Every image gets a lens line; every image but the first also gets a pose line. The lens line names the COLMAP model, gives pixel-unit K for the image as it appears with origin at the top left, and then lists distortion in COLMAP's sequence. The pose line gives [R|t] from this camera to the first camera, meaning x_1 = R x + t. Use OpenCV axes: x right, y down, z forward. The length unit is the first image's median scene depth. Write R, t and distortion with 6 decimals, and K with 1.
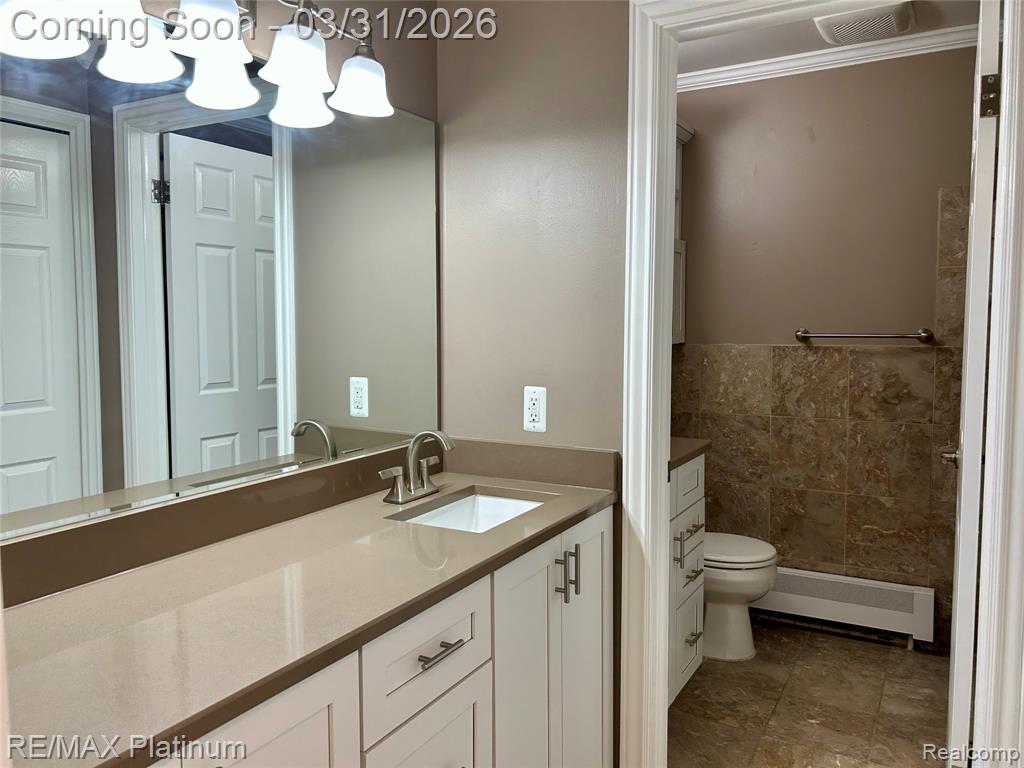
lens RADIAL K [[778.6, 0, 511.7], [0, 778.6, 379.2], [0, 0, 1]] dist [0.014669, -0.002623]
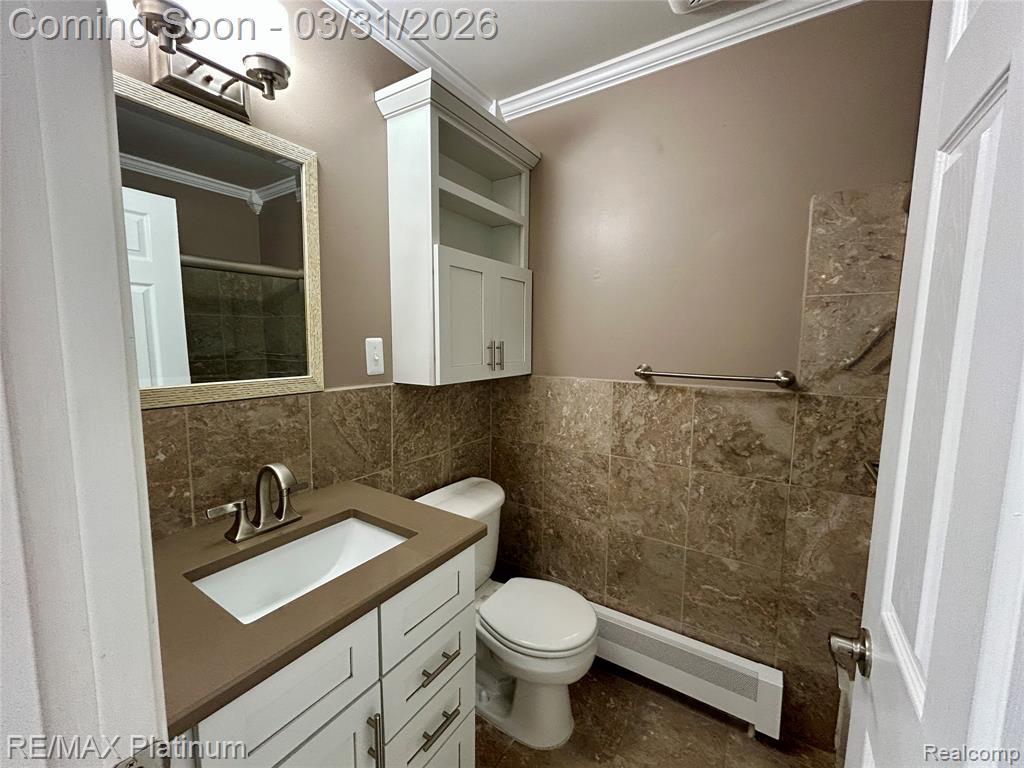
lens RADIAL K [[416.0, 0, 512.4], [0, 416.0, 384.5], [0, 0, 1]] dist [-0.003047, 0.000485]
pose [[0.998496, 0.019275, -0.051323, 0.250547], [-0.017294, 0.999099, 0.038766, -0.059059], [0.052024, -0.037820, 0.997929, 0.519253]]
